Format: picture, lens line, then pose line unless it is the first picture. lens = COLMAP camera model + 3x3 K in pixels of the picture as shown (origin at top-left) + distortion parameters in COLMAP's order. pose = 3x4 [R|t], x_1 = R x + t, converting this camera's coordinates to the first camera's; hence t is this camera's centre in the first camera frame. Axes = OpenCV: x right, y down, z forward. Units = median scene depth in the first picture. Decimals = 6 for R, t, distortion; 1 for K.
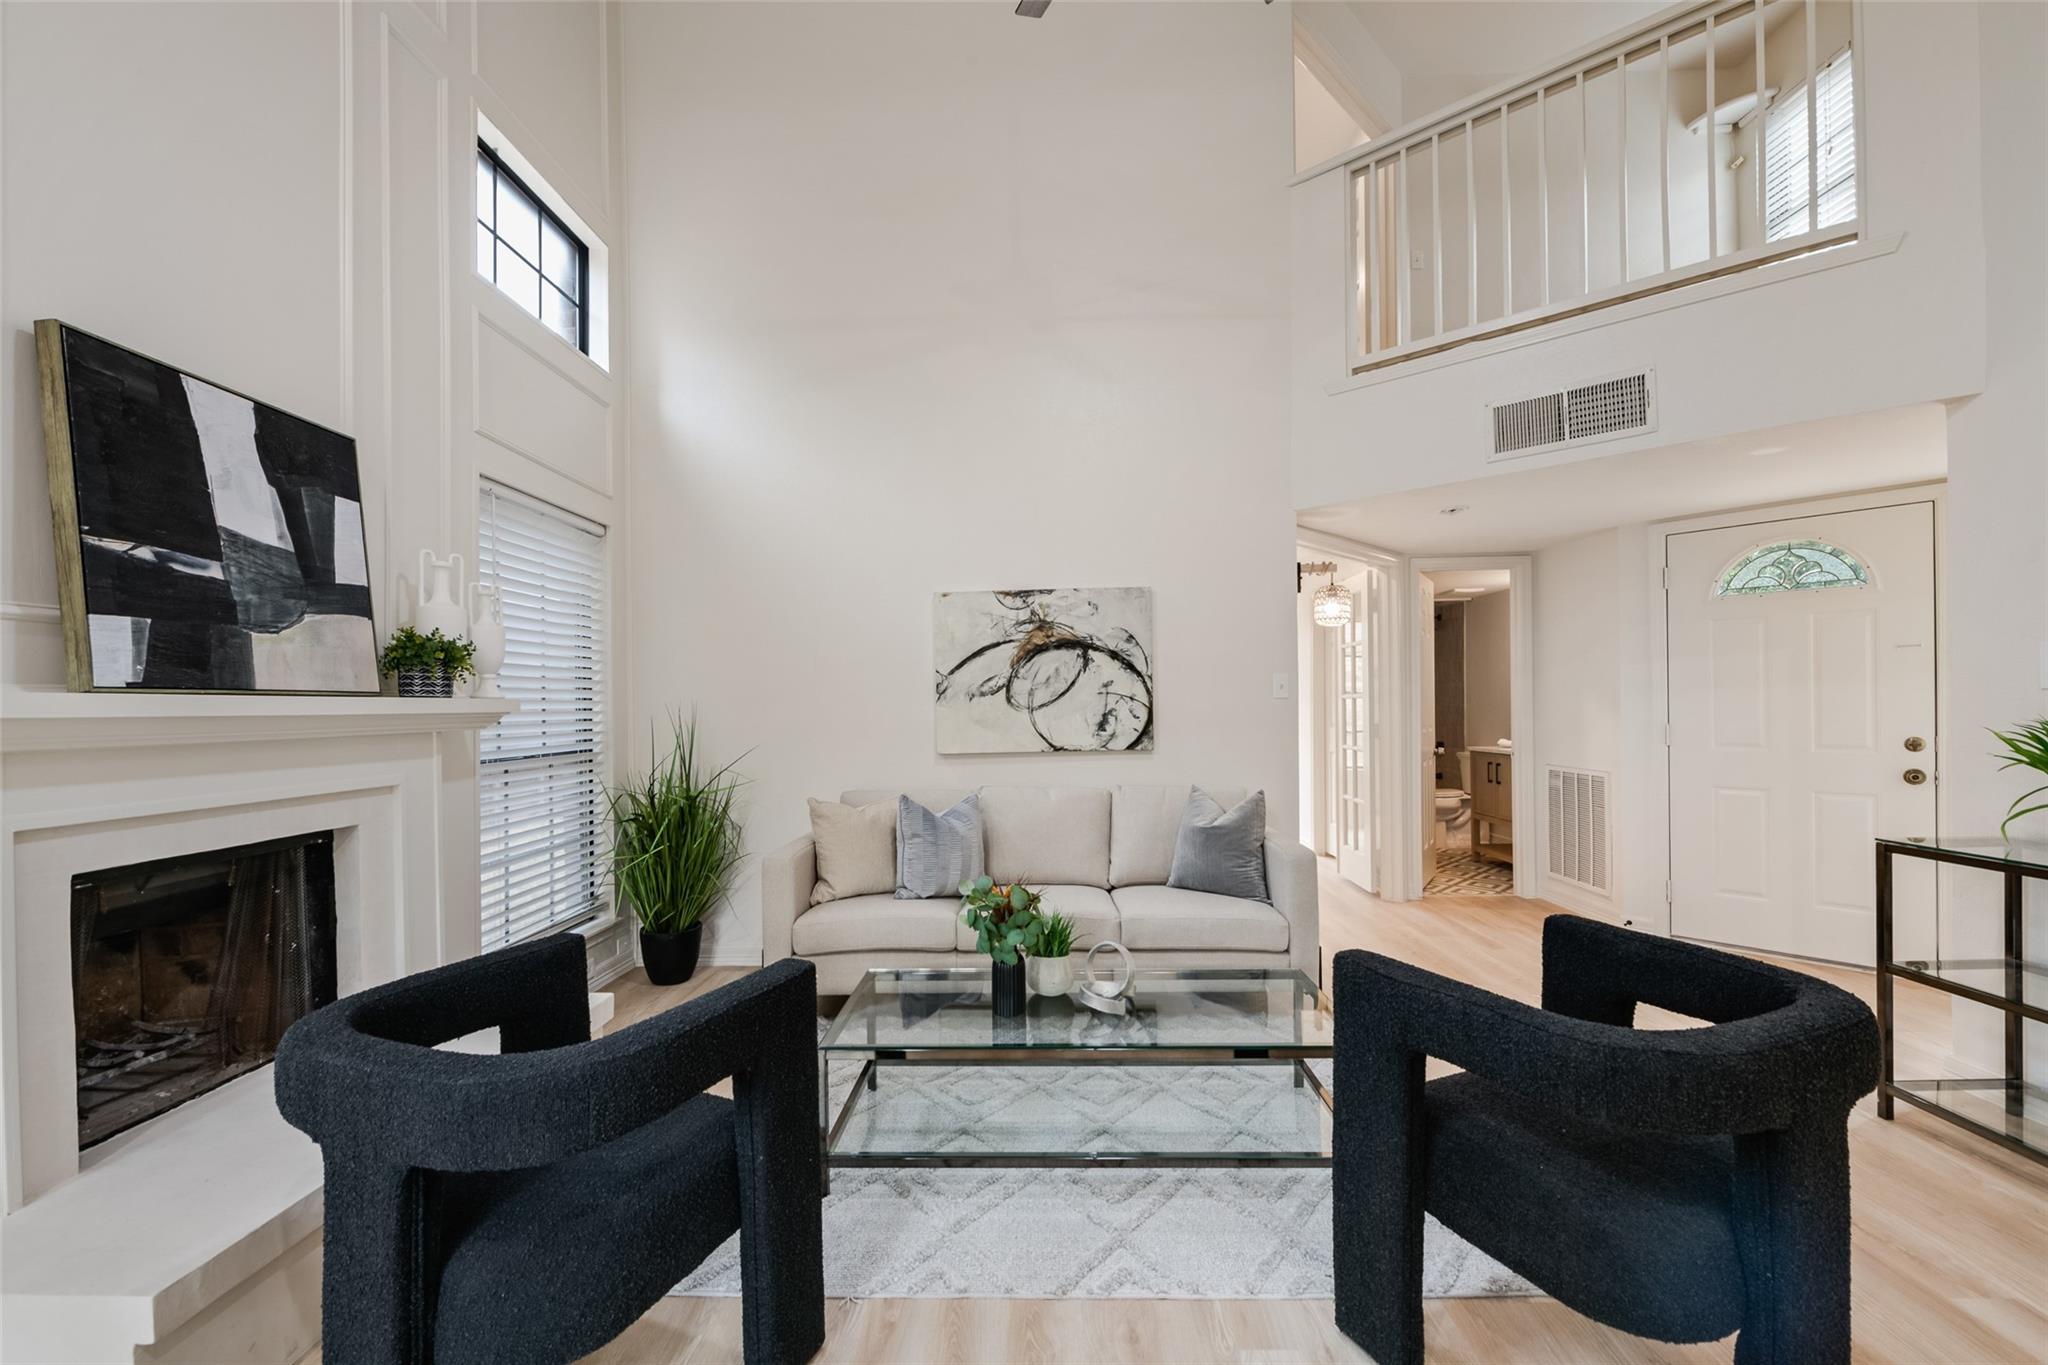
lens RADIAL K [[816.6, 0, 1032.1], [0, 816.6, 708.8], [0, 0, 1]] dist [0.001494, -0.004047]
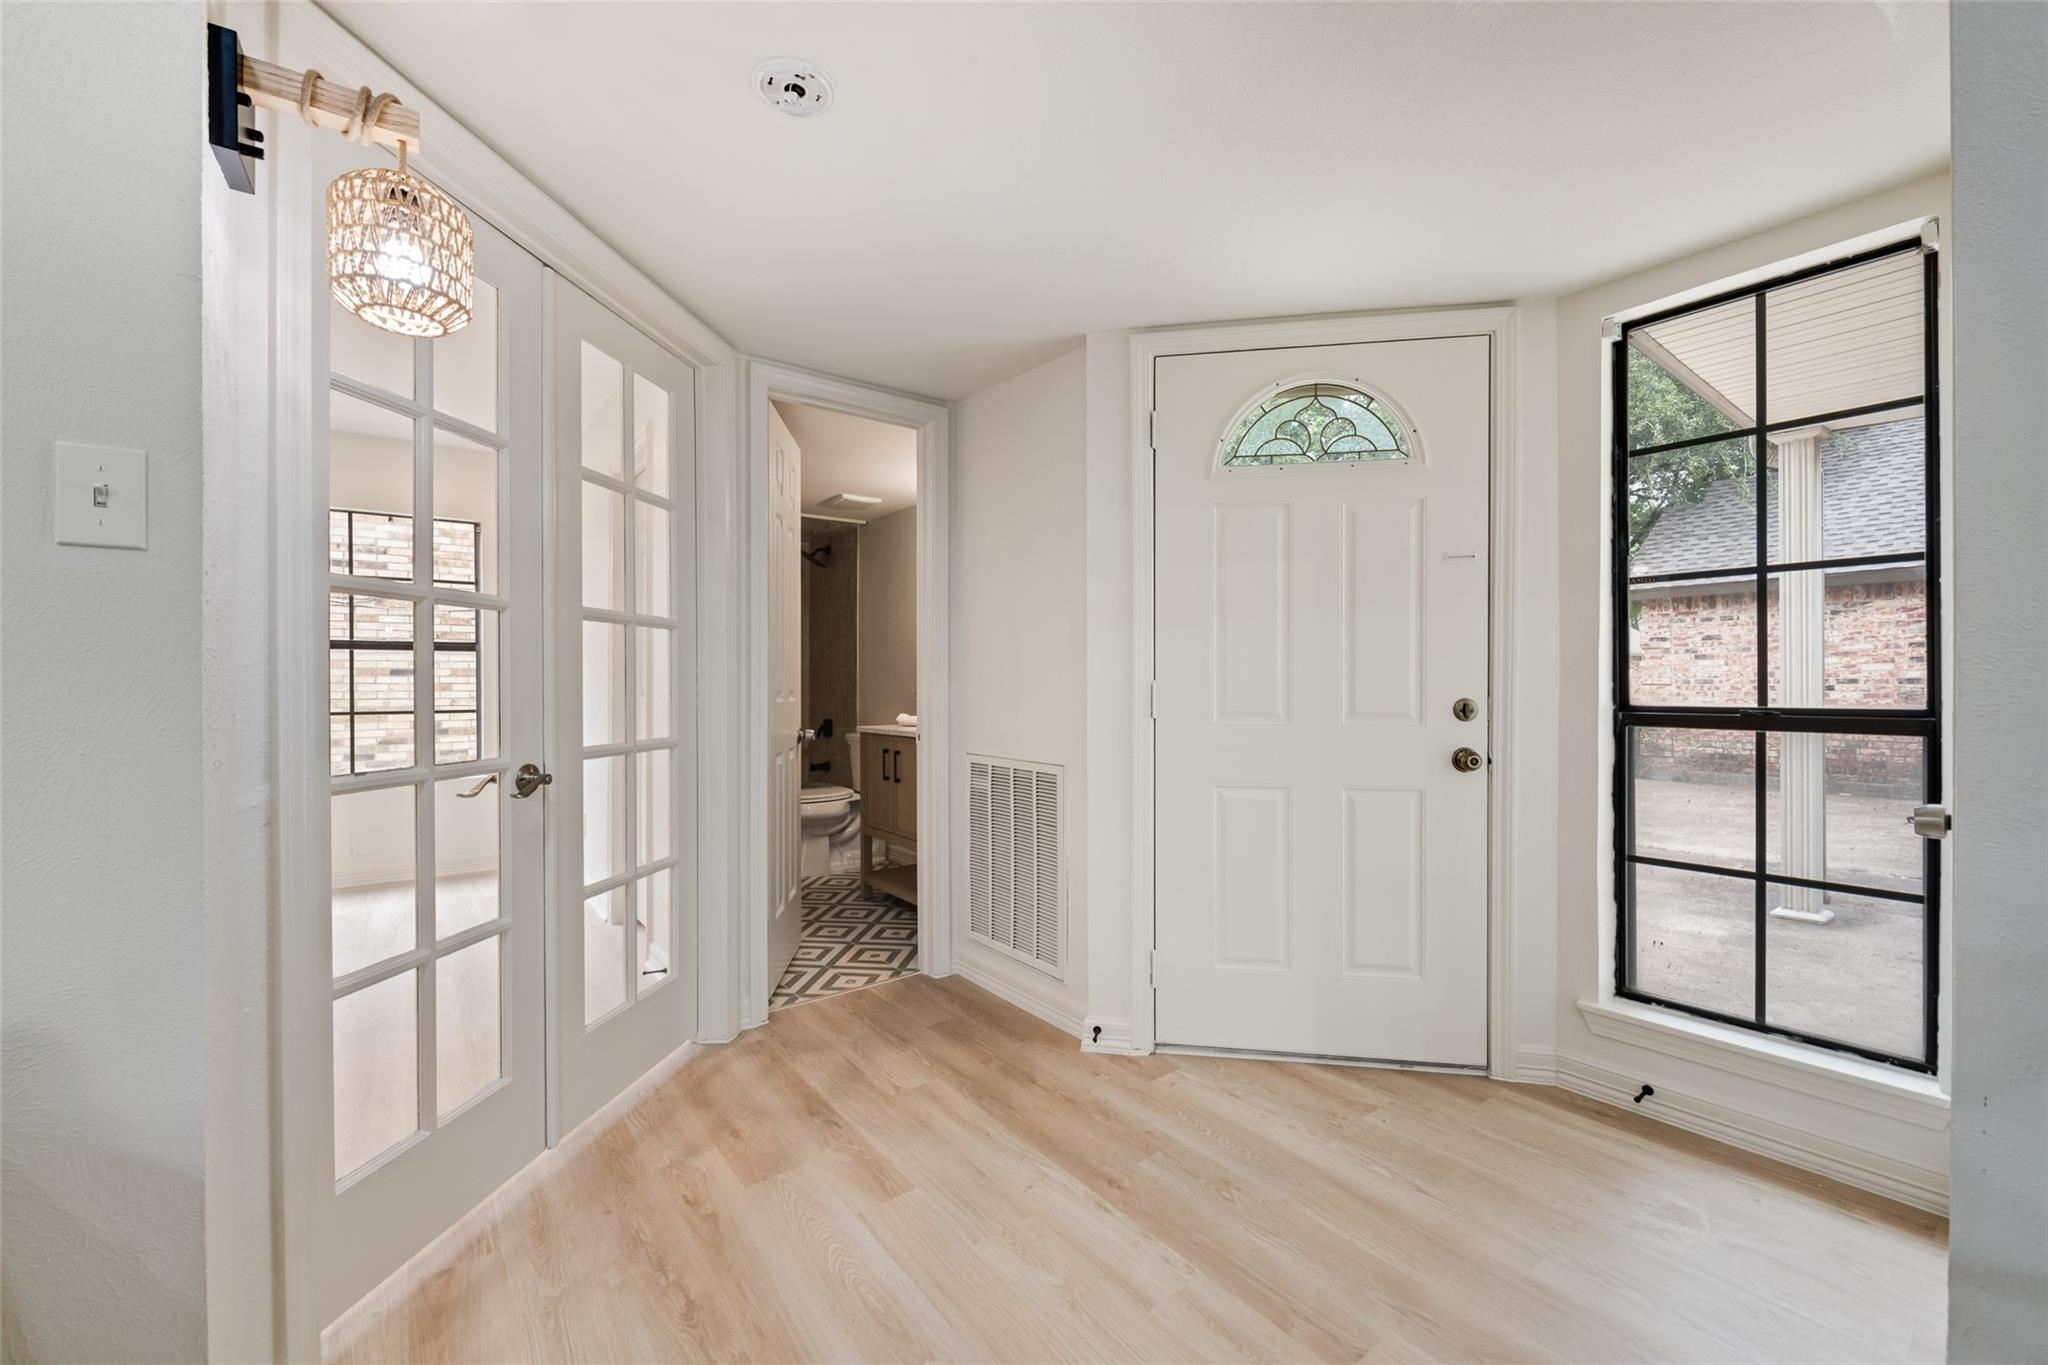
lens RADIAL K [[798.8, 0, 1015.7], [0, 798.8, 677.5], [0, 0, 1]] dist [0.001394, 0.000080]
pose [[0.785197, 0.016445, 0.619028, 0.406916], [-0.006193, 0.999806, -0.018705, 0.031916], [-0.619216, 0.010854, 0.785146, 0.717704]]
